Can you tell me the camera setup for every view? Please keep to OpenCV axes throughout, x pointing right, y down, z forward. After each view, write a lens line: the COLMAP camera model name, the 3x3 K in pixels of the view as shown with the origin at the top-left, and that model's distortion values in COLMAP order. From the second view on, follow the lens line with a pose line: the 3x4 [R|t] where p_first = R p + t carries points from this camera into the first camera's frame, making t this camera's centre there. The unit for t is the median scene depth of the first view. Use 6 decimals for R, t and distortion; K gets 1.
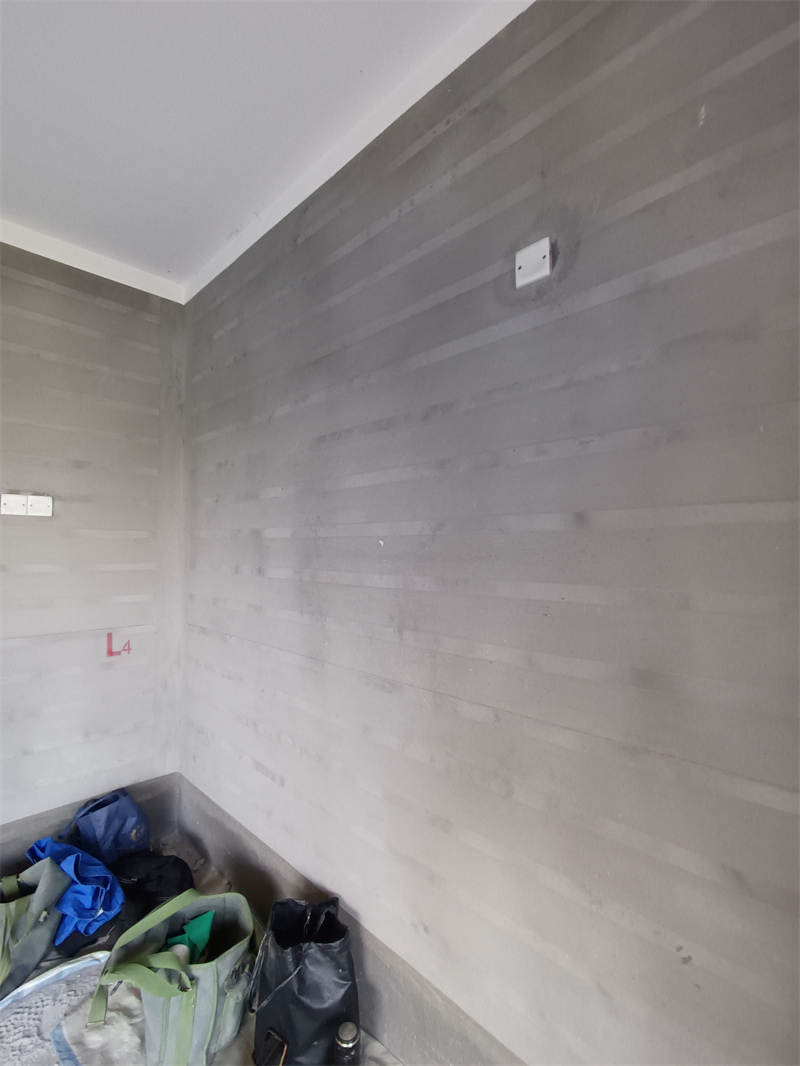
lens RADIAL K [[488.6, 0, 406.3], [0, 488.6, 539.6], [0, 0, 1]] dist [-0.011243, 0.005585]
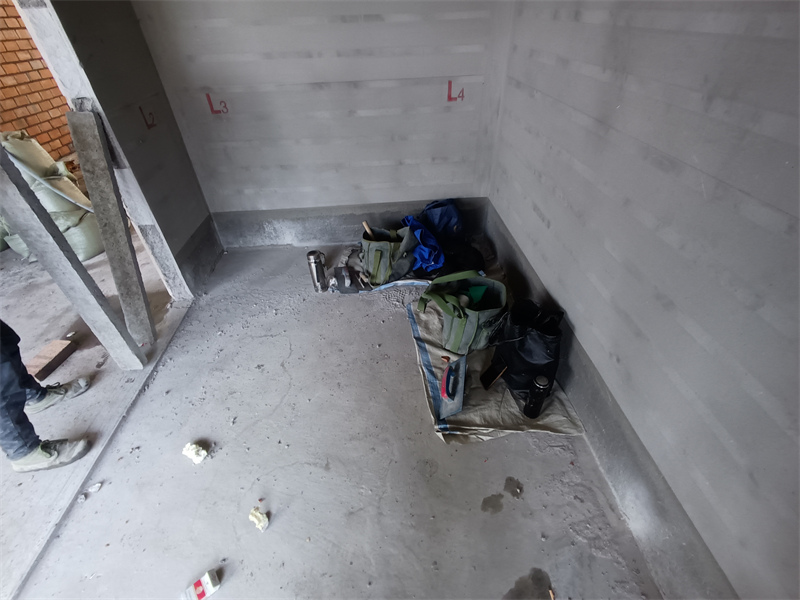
lens RADIAL K [[367.7, 0, 398.5], [0, 367.7, 304.2], [0, 0, 1]] dist [-0.001088, -0.000236]
pose [[0.744346, 0.397447, -0.536643, 0.053413], [0.050479, 0.767818, 0.638676, 0.025917], [0.665884, -0.502485, 0.551459, 0.111255]]
